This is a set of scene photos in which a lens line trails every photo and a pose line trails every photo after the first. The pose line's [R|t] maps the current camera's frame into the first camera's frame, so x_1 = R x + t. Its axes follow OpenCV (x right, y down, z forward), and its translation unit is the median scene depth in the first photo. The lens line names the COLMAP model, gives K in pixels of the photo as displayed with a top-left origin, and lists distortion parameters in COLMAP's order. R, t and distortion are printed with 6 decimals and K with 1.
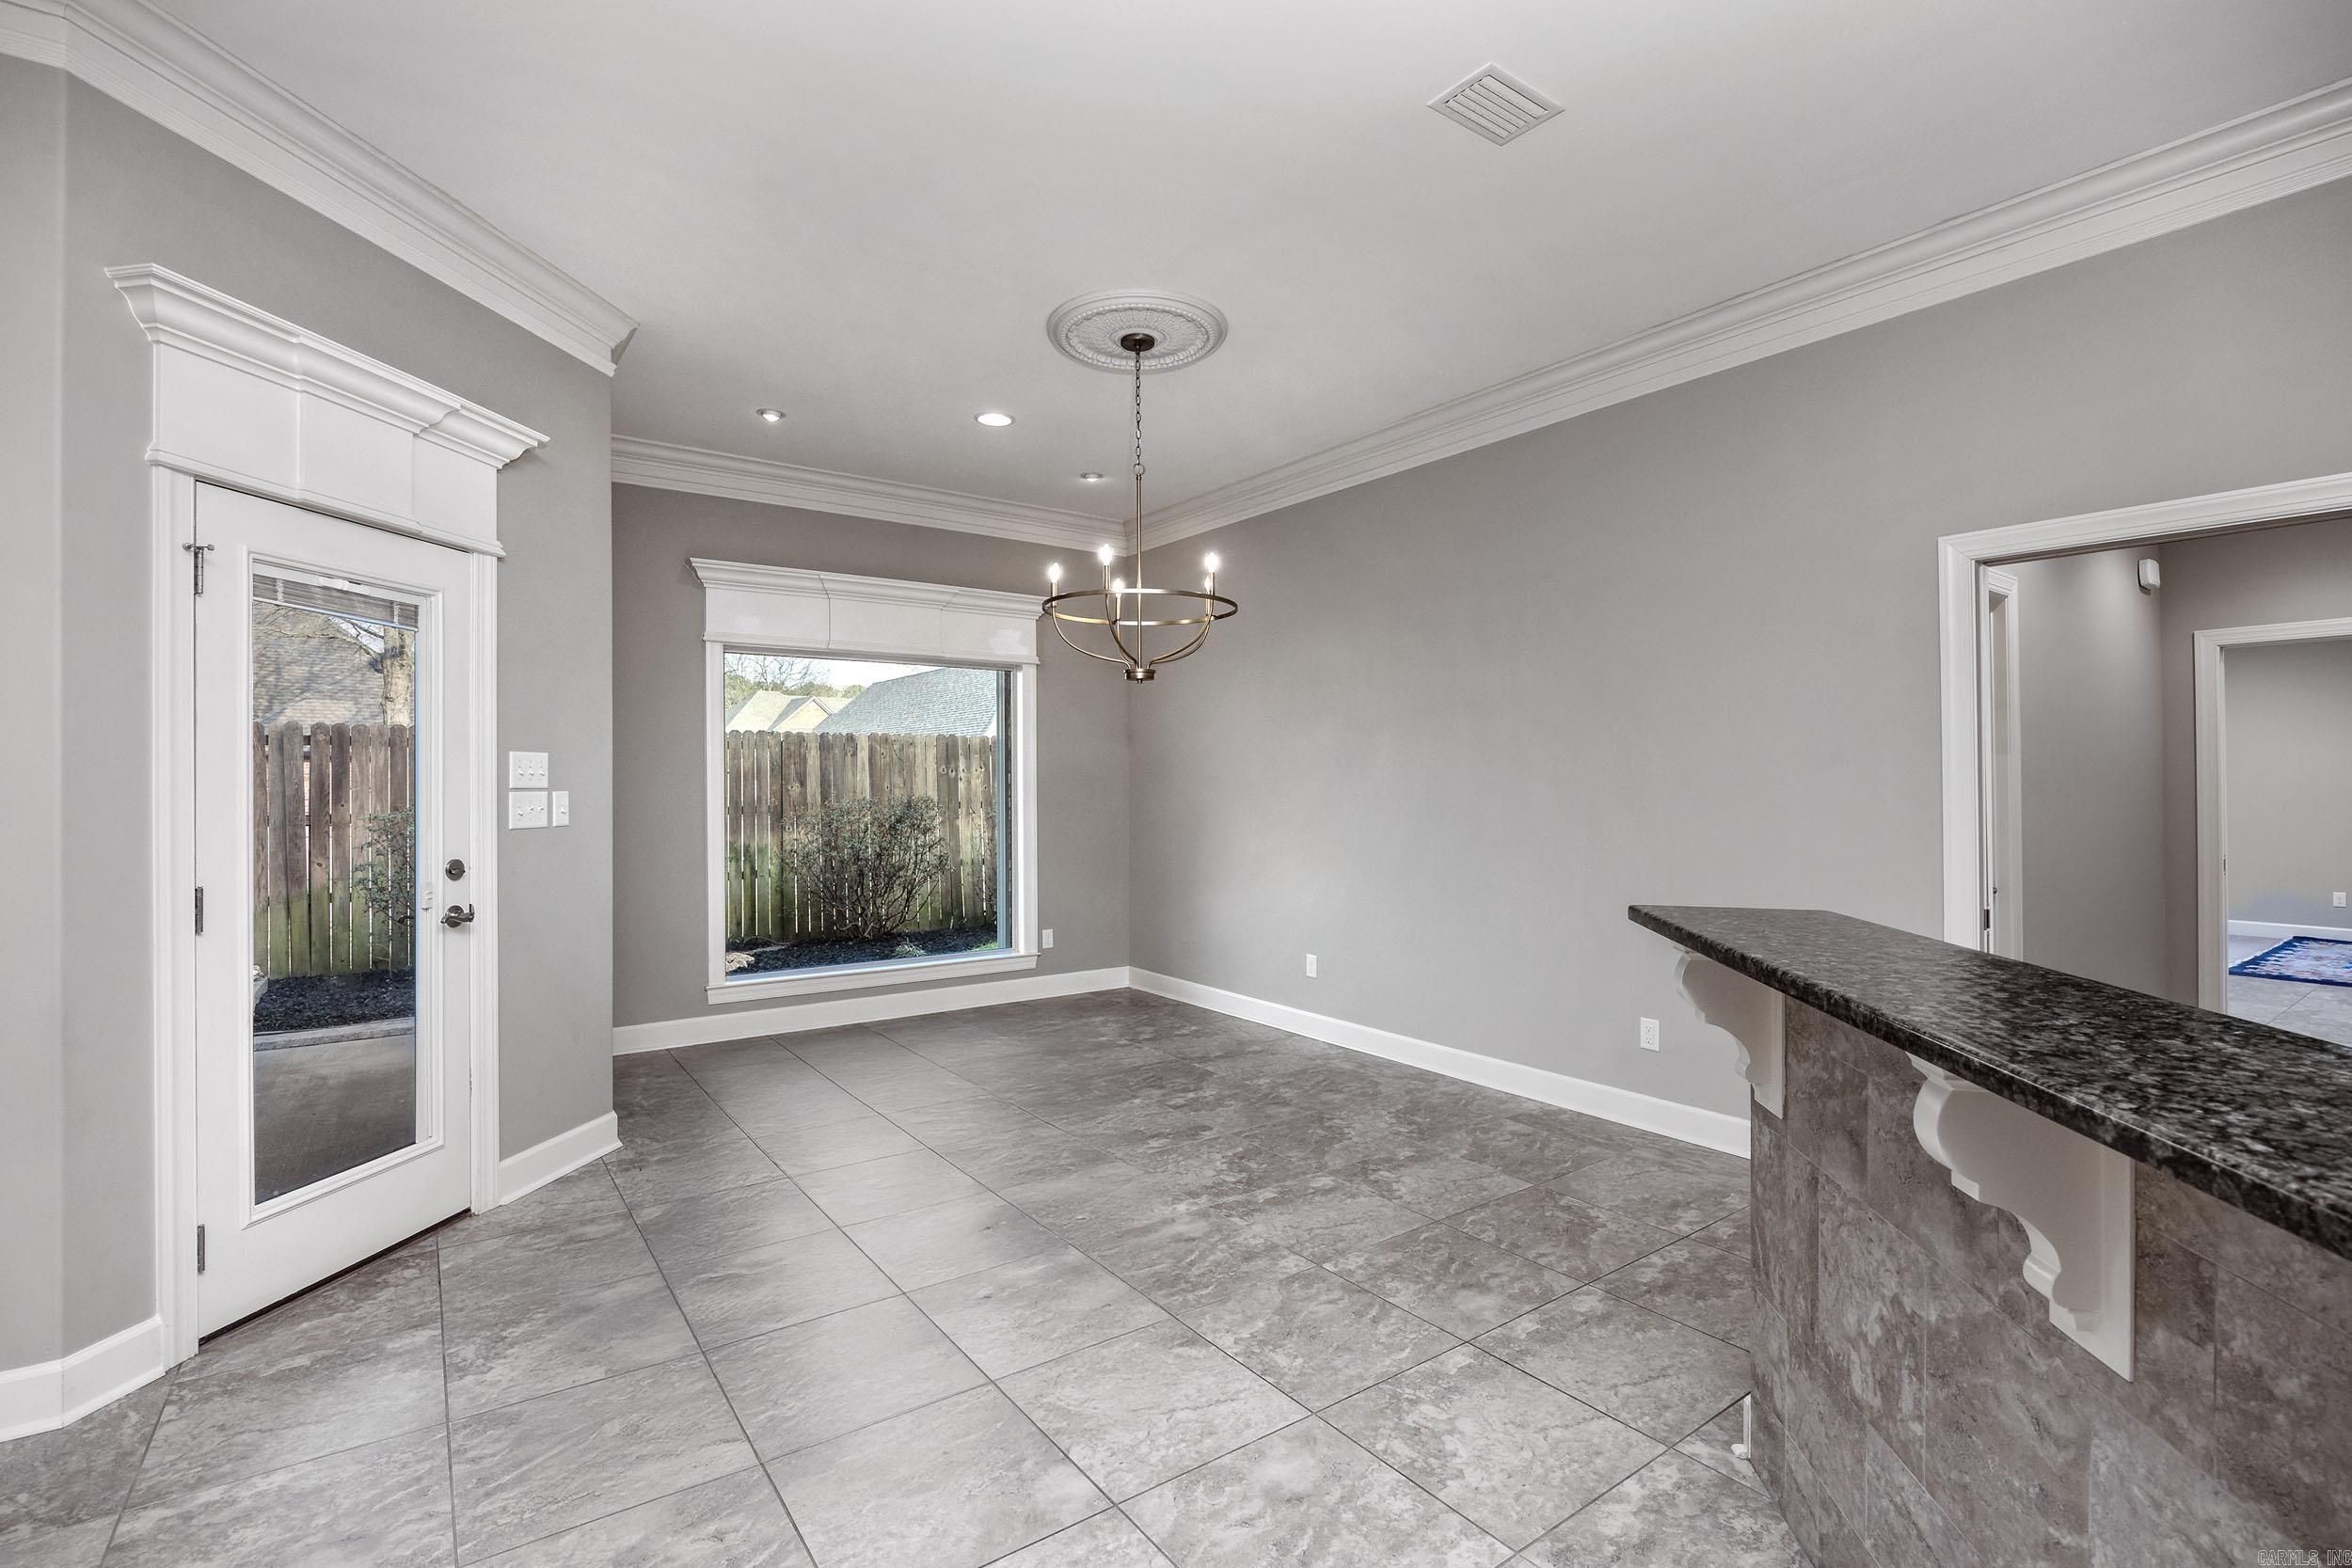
lens RADIAL K [[1070.0, 0, 1134.6], [0, 1070.0, 782.4], [0, 0, 1]] dist [-0.002195, 0.000030]
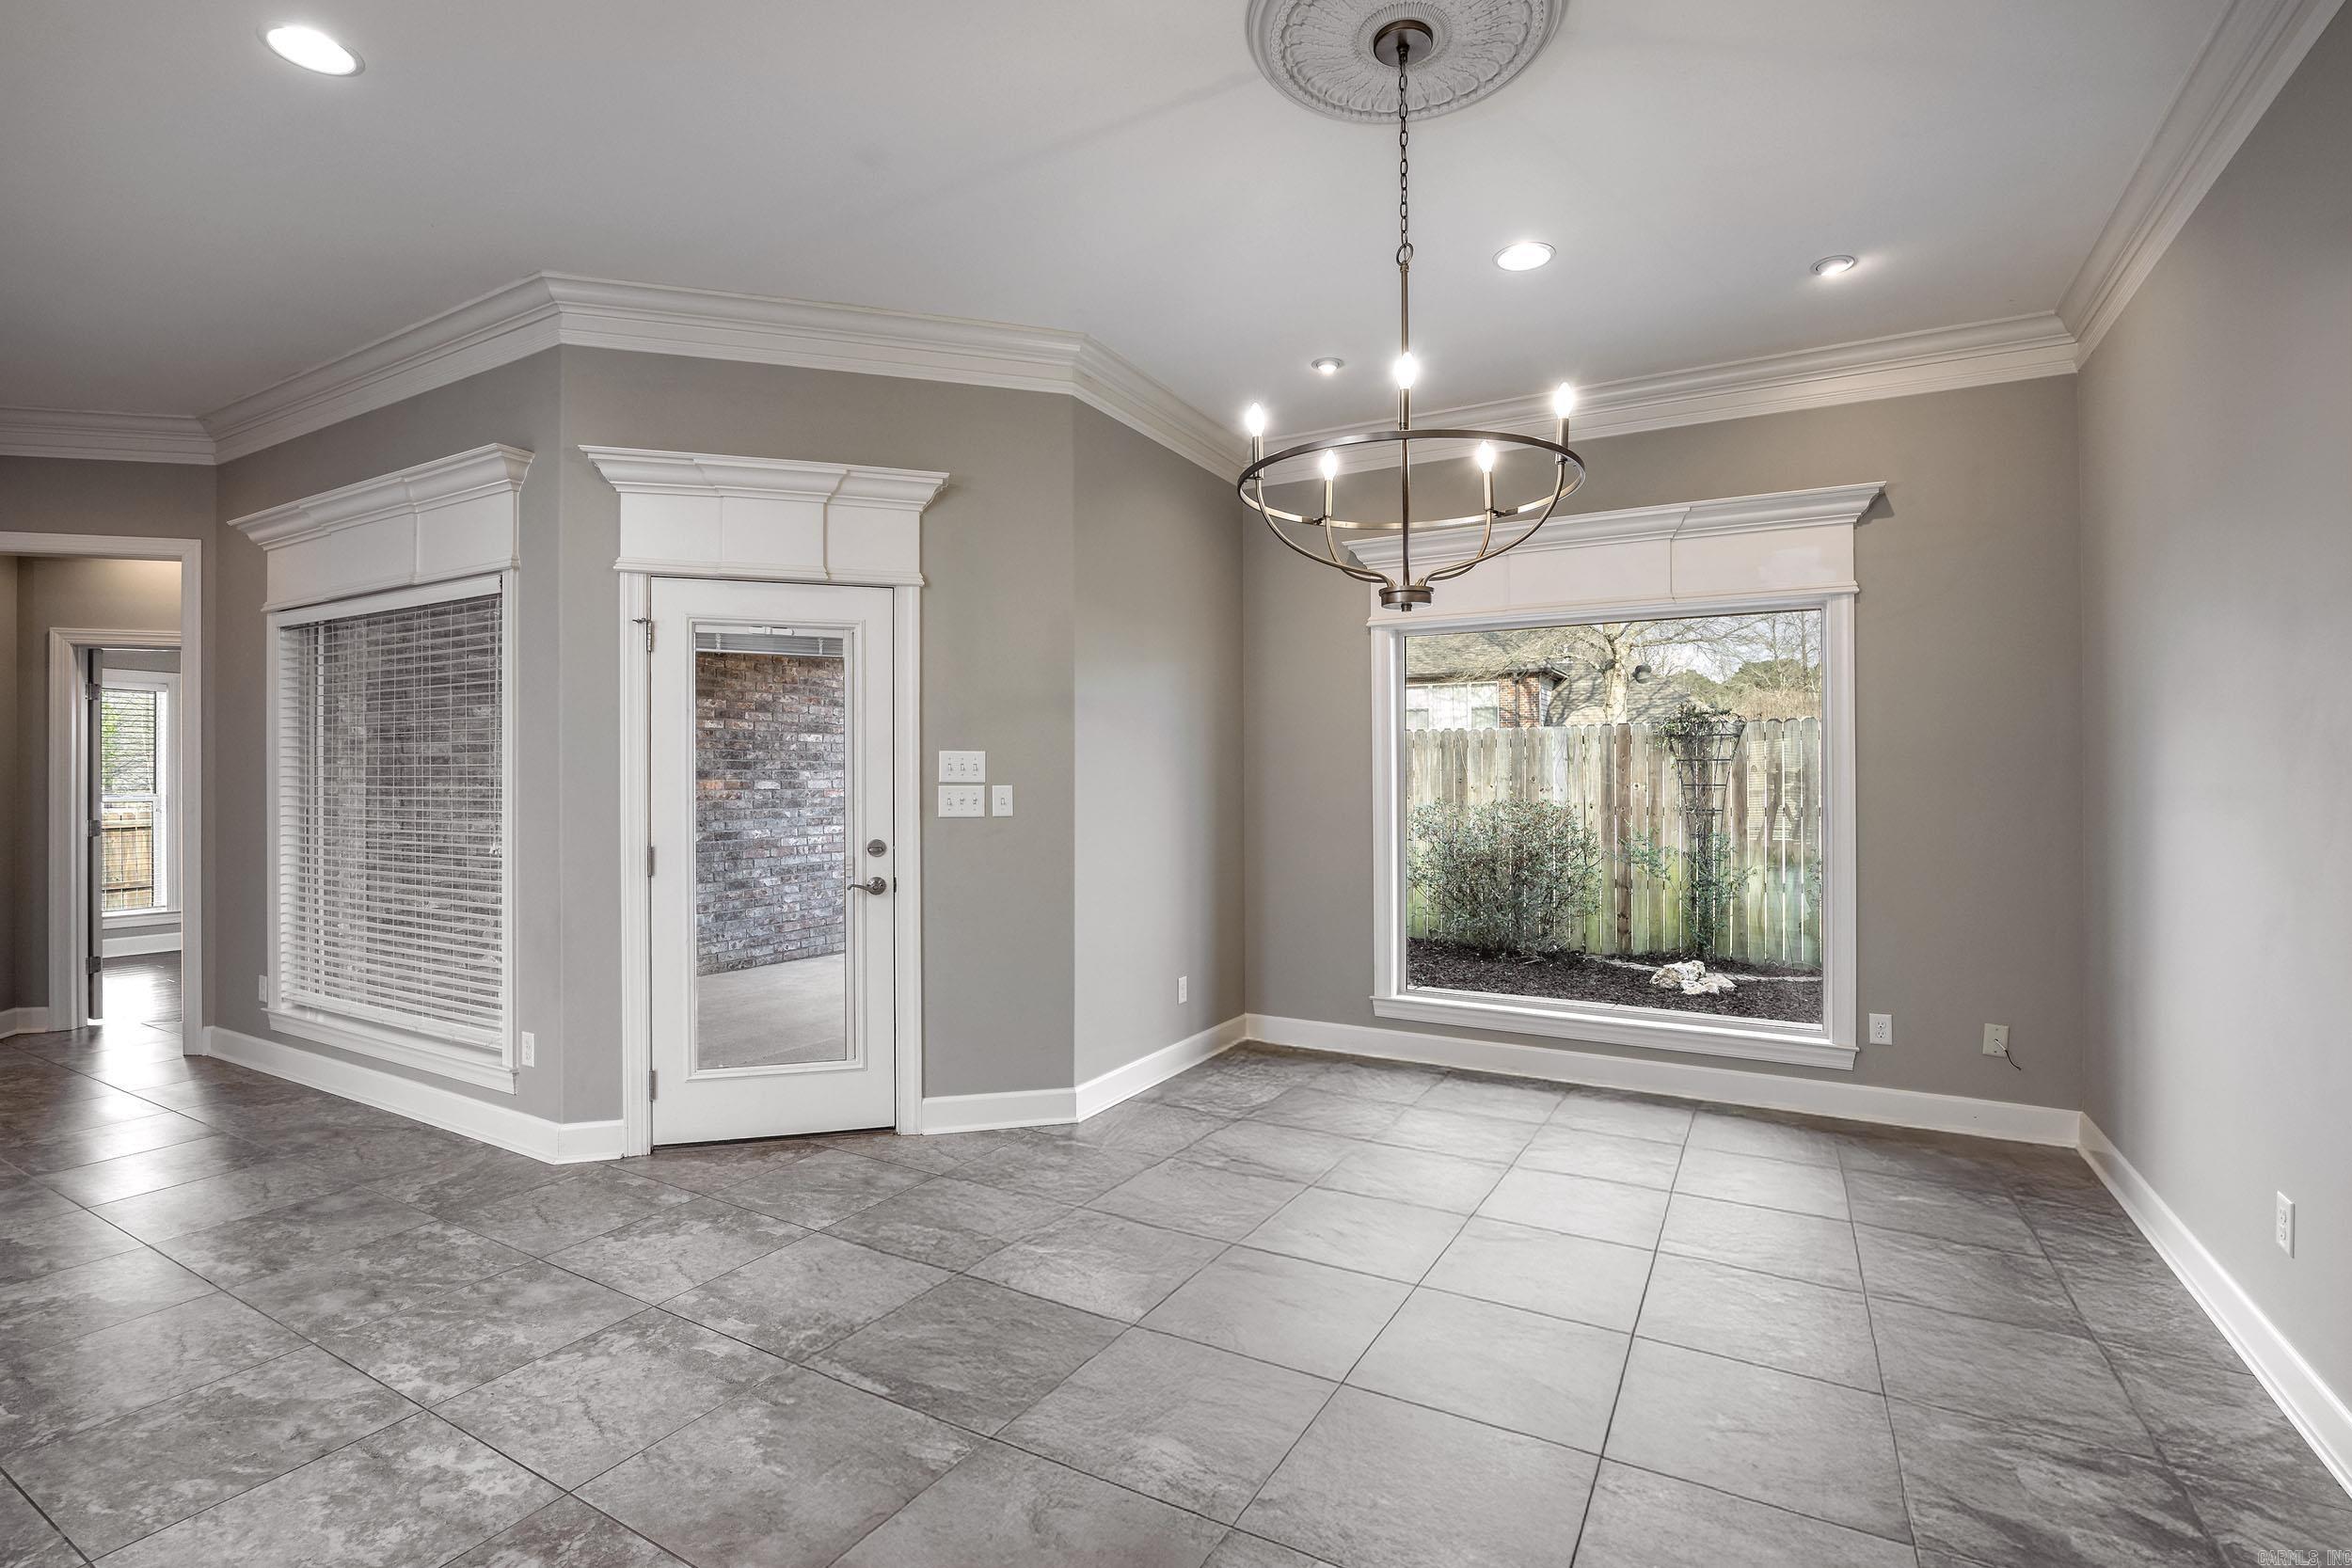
lens RADIAL K [[1046.7, 0, 1210.1], [0, 1046.7, 781.3], [0, 0, 1]] dist [-0.003726, -0.000481]
pose [[0.452506, 0.003106, -0.891756, 0.591024], [-0.002055, 0.999995, 0.002441, 0.001181], [0.891759, 0.000728, 0.452510, 0.769694]]
